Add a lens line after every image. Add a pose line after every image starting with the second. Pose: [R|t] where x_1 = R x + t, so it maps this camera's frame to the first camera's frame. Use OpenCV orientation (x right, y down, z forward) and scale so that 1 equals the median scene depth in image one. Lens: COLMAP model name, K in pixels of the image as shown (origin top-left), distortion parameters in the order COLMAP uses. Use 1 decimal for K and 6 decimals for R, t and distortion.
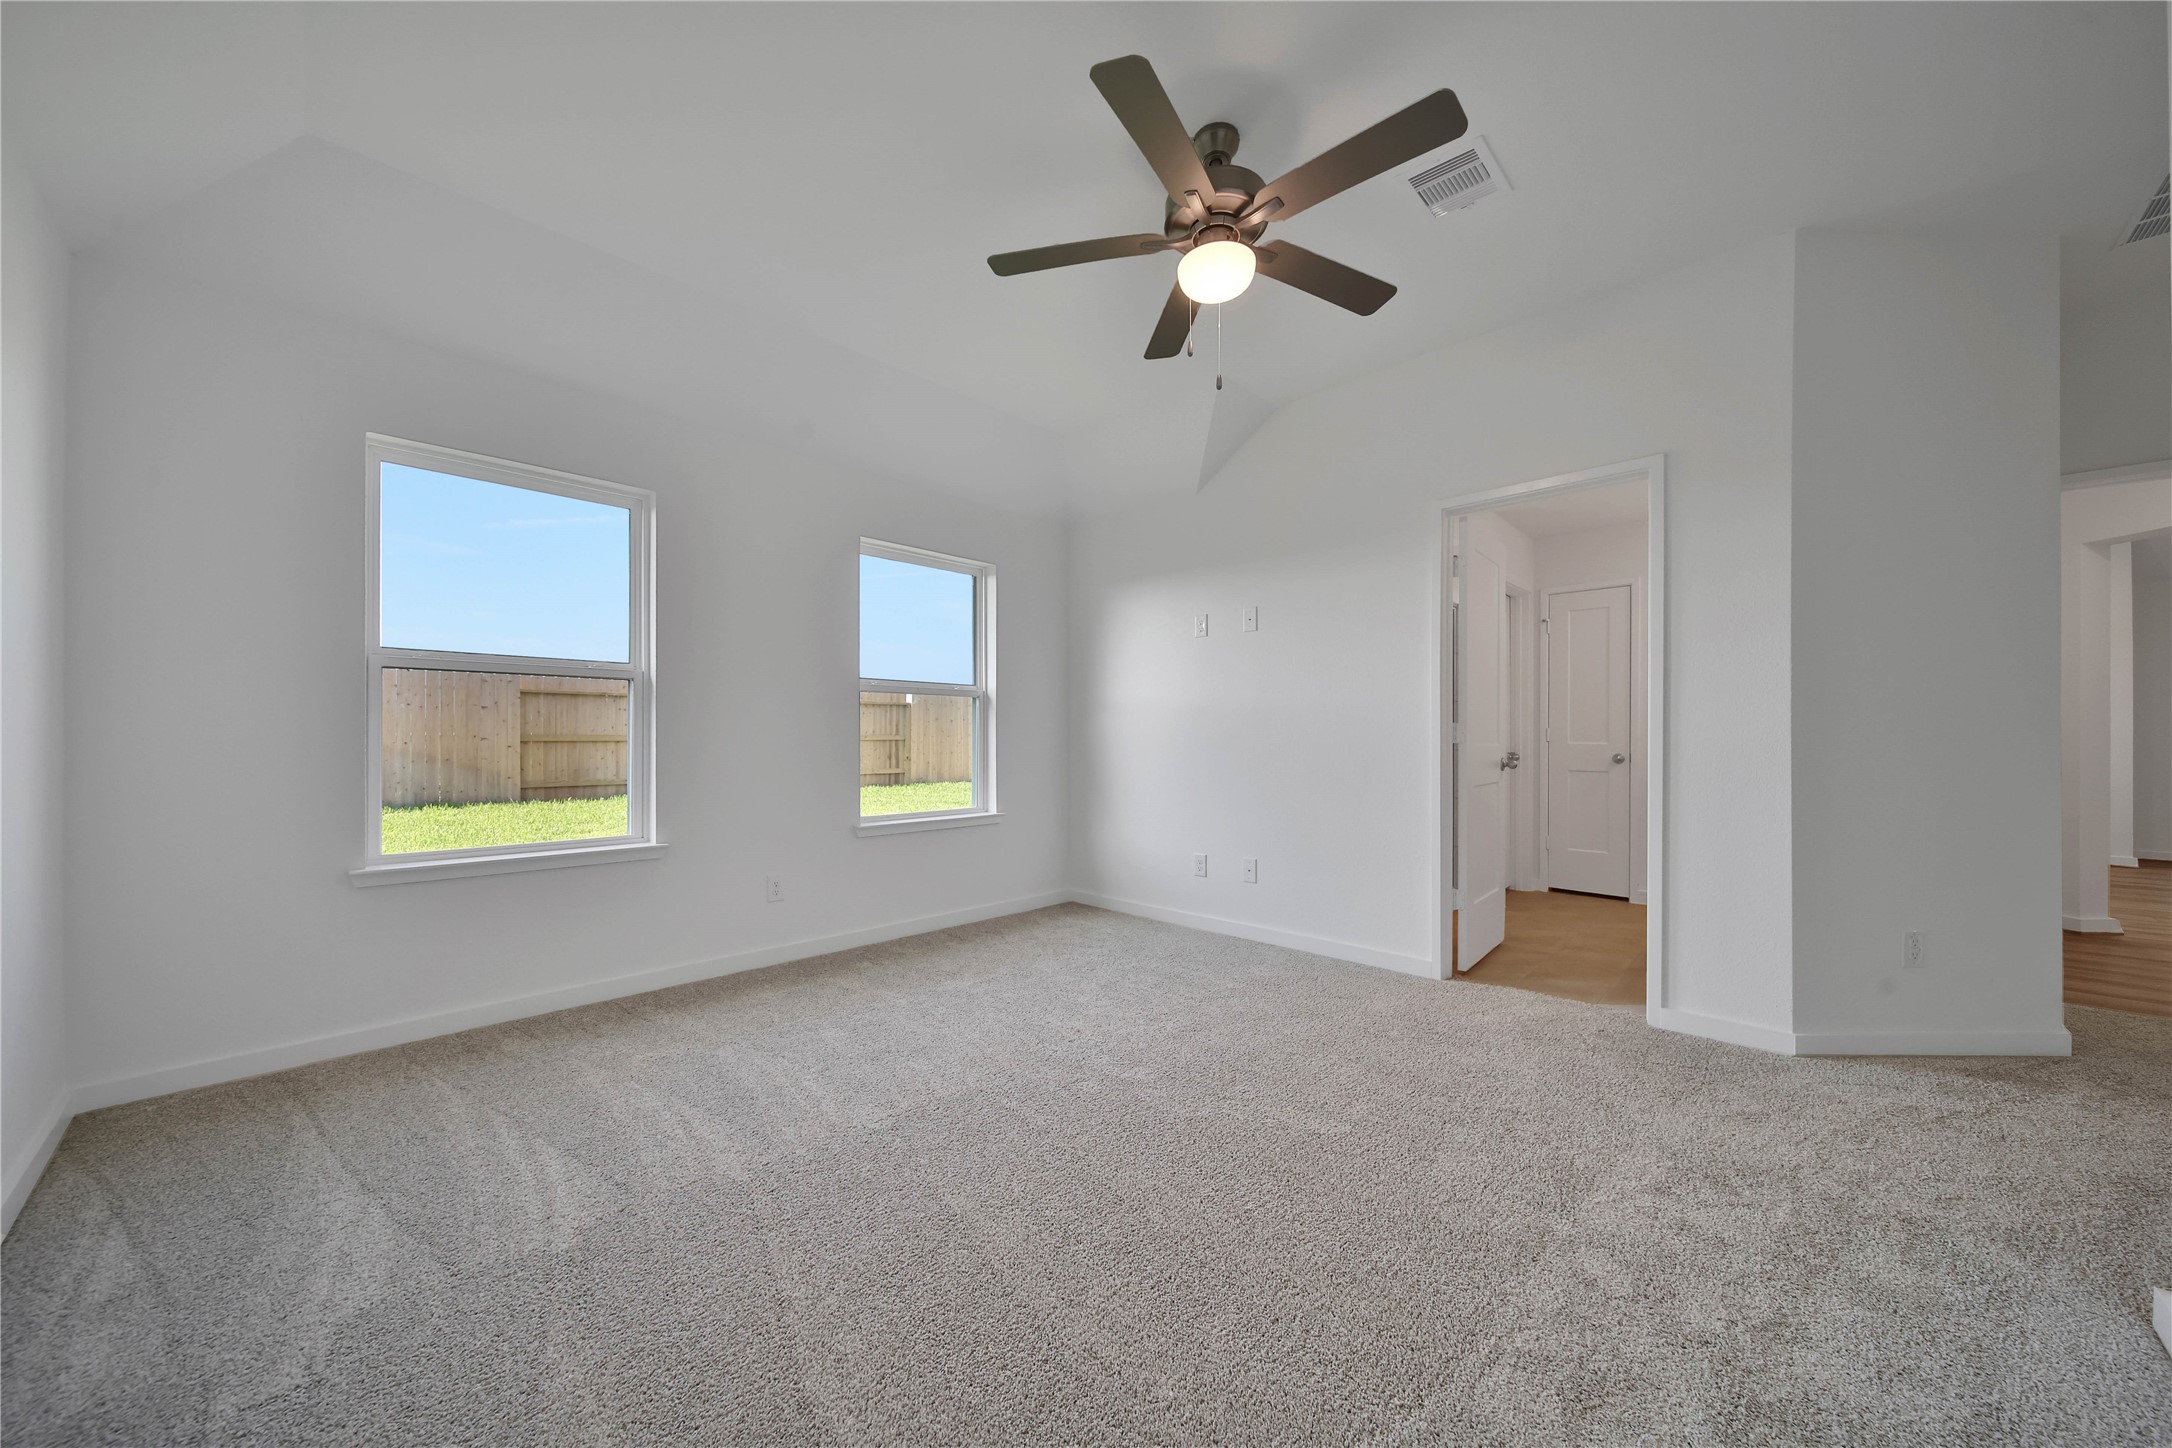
lens RADIAL K [[766.2, 0, 1072.4], [0, 766.2, 725.6], [0, 0, 1]] dist [-0.001037, -0.000038]
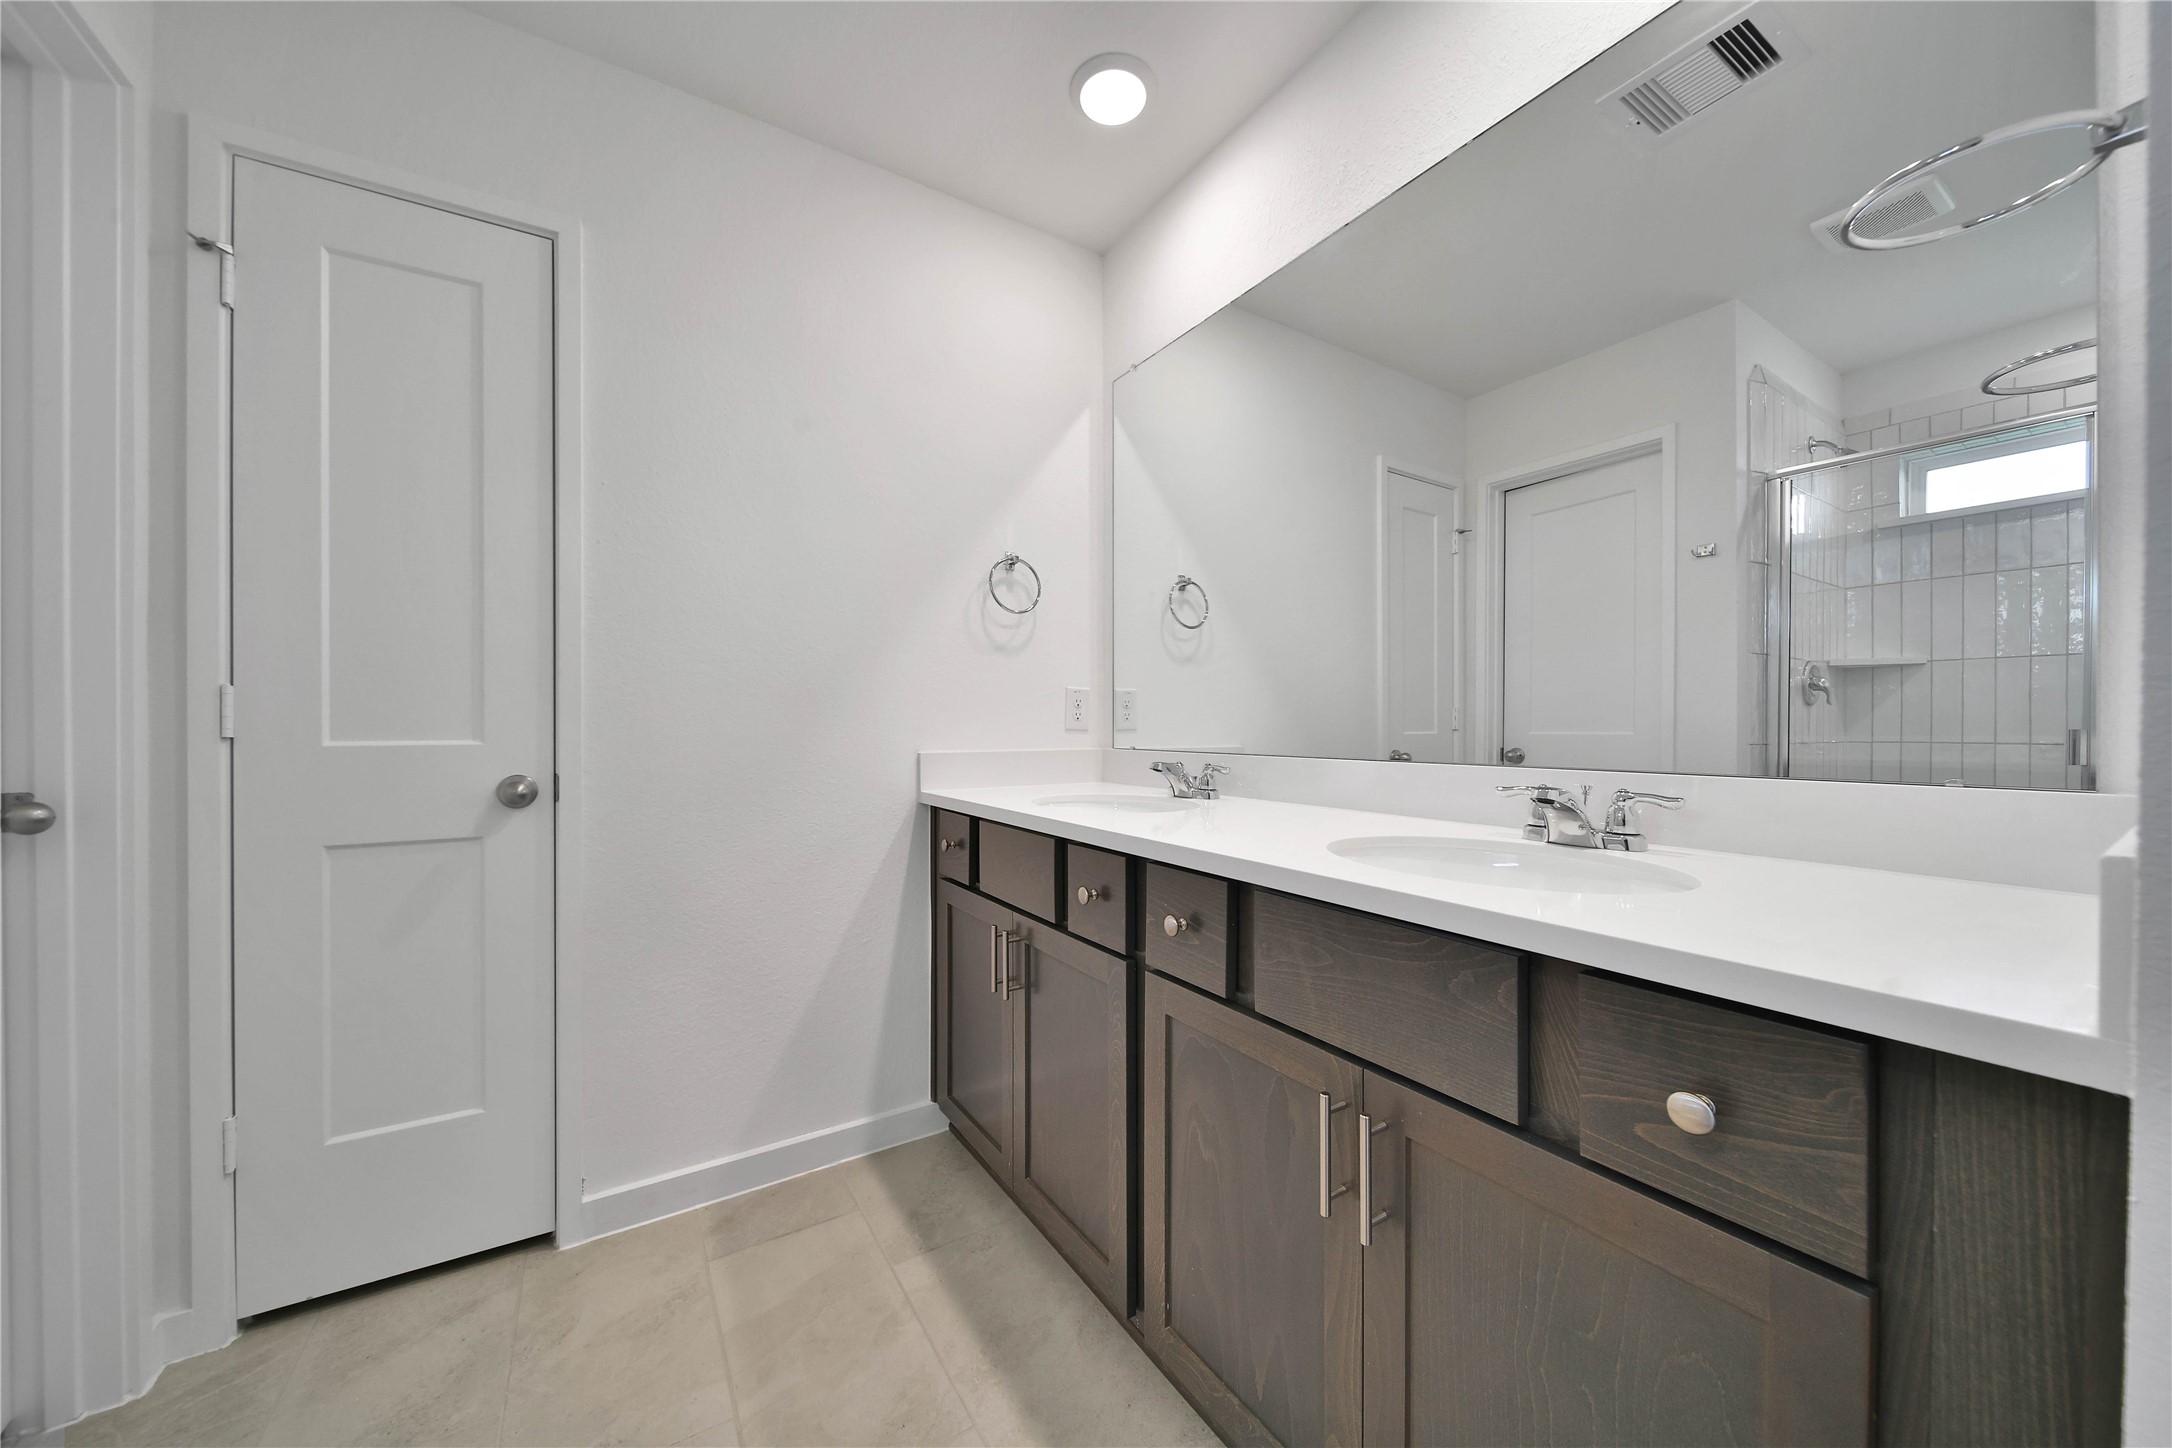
lens RADIAL K [[766.8, 0, 1076.5], [0, 766.8, 732.1], [0, 0, 1]] dist [0.001595, -0.000086]
pose [[0.232443, -0.006150, 0.972591, 0.452869], [-0.004023, 0.999965, 0.007285, 0.015530], [-0.972602, -0.005606, 0.232410, 0.690601]]
